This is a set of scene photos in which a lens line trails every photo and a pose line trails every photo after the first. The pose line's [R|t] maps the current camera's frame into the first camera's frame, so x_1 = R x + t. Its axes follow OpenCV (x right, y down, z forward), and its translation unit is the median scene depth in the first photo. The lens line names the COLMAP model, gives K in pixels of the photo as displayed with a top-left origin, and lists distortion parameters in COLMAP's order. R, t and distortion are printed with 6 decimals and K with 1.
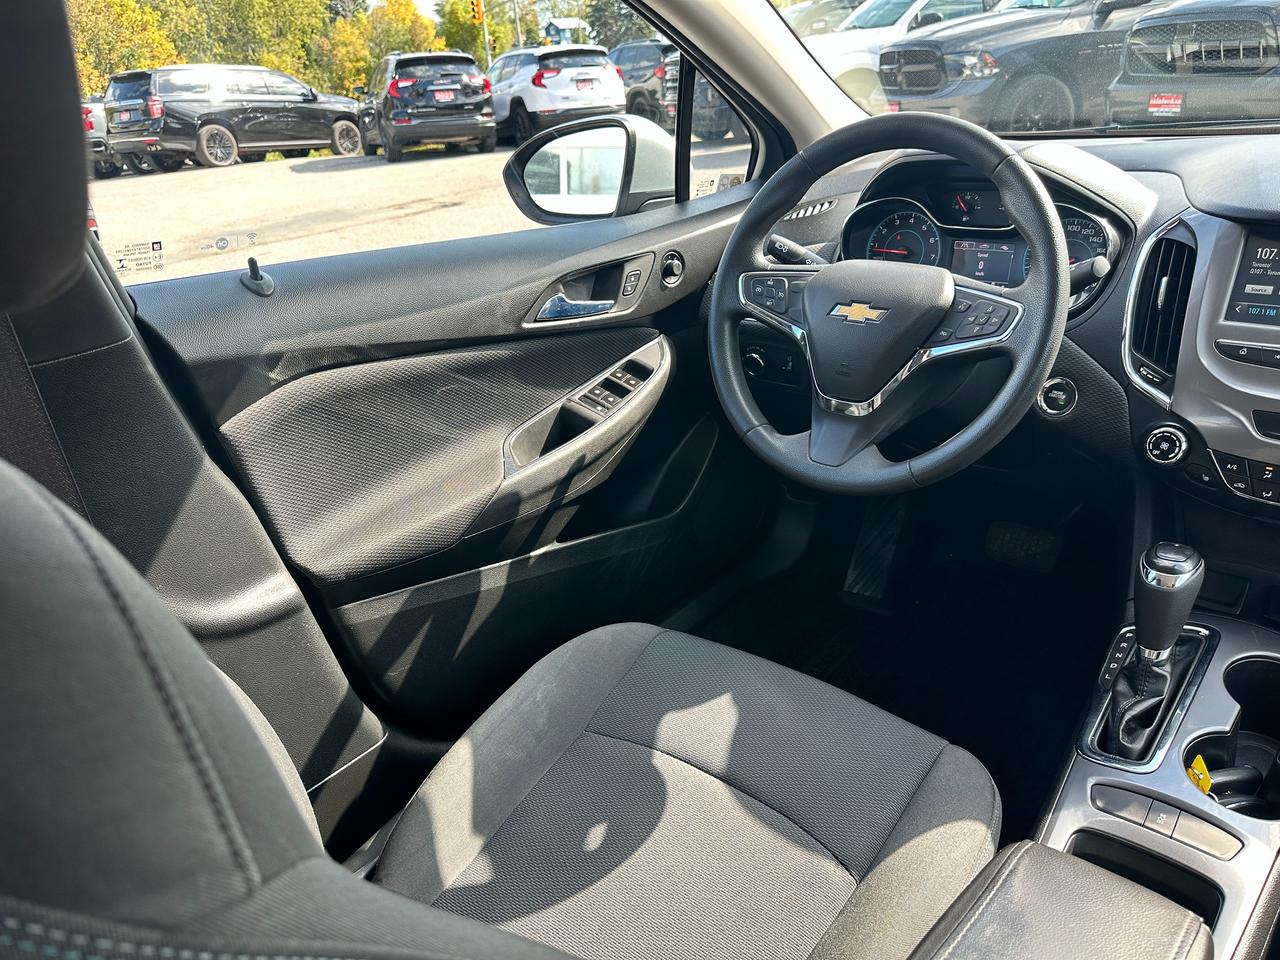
lens RADIAL K [[904.3, 0, 639.6], [0, 904.3, 477.6], [0, 0, 1]] dist [0.065699, -0.098224]
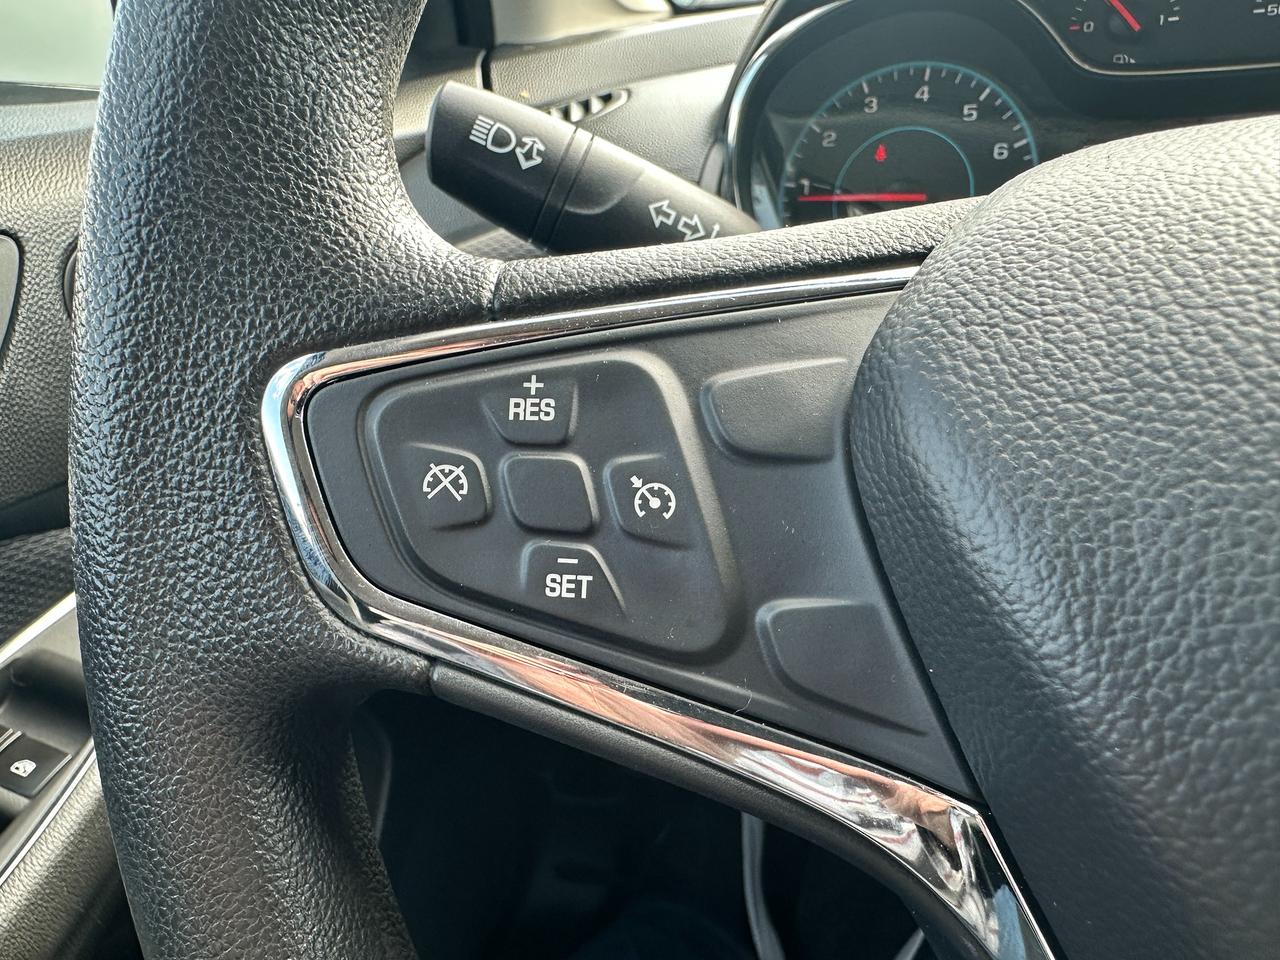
lens RADIAL K [[866.0, 0, 640.5], [0, 866.0, 480.9], [0, 0, 1]] dist [0.022224, -0.000388]
pose [[0.933930, -0.165082, 0.317054, 0.102990], [0.173796, 0.984781, 0.000809, -0.174245], [-0.312363, 0.054347, 0.948407, 0.767711]]
